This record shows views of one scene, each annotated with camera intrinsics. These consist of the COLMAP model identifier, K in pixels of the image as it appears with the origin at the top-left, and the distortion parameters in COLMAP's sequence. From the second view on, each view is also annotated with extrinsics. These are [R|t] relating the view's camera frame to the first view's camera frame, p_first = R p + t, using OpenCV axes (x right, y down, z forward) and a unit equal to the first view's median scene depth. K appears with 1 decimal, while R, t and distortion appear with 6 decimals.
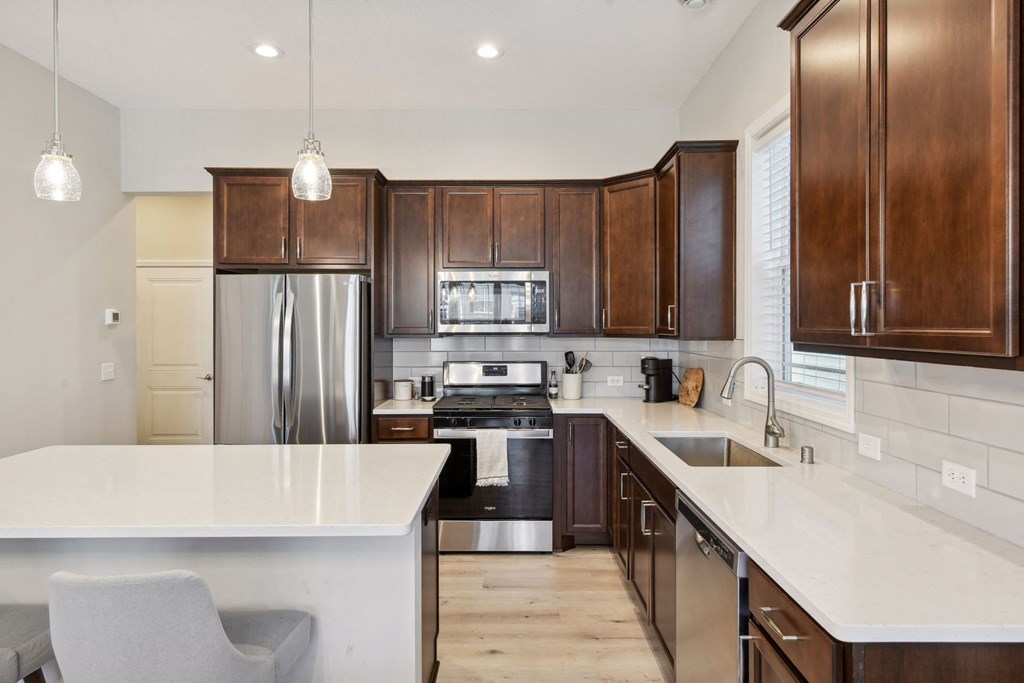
lens RADIAL K [[595.3, 0, 512.9], [0, 595.3, 328.2], [0, 0, 1]] dist [0.002208, -0.001301]
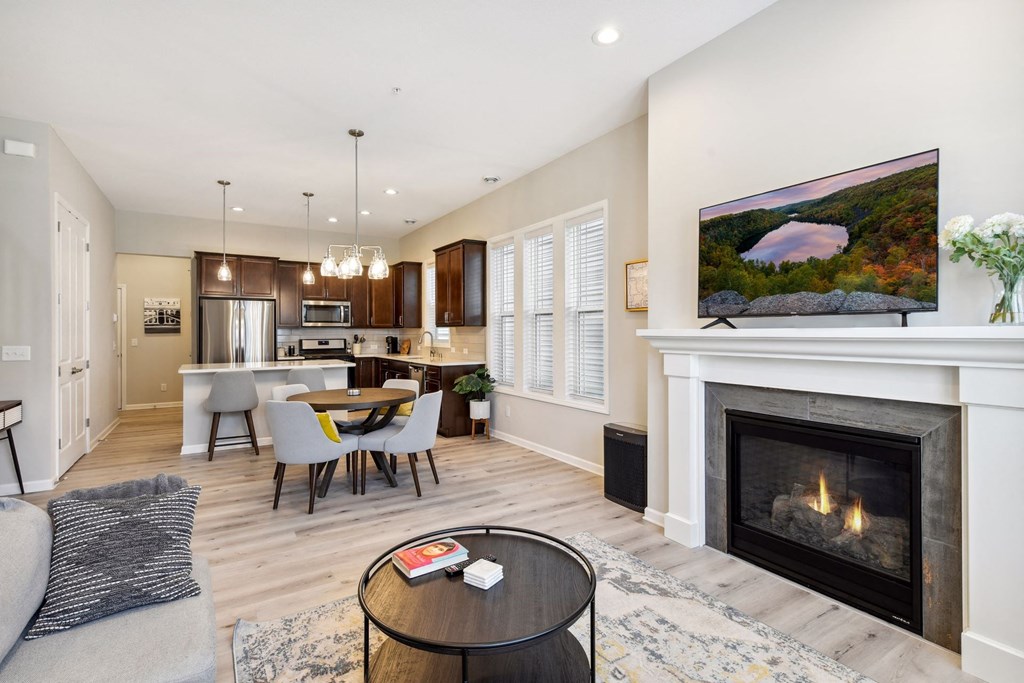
lens RADIAL K [[492.6, 0, 516.5], [0, 492.6, 331.0], [0, 0, 1]] dist [0.000176, -0.000577]
pose [[0.845736, -0.000289, 0.533602, -0.452902], [0.005183, 0.999957, -0.007673, 0.046277], [-0.533577, 0.009255, 0.845701, -1.121674]]
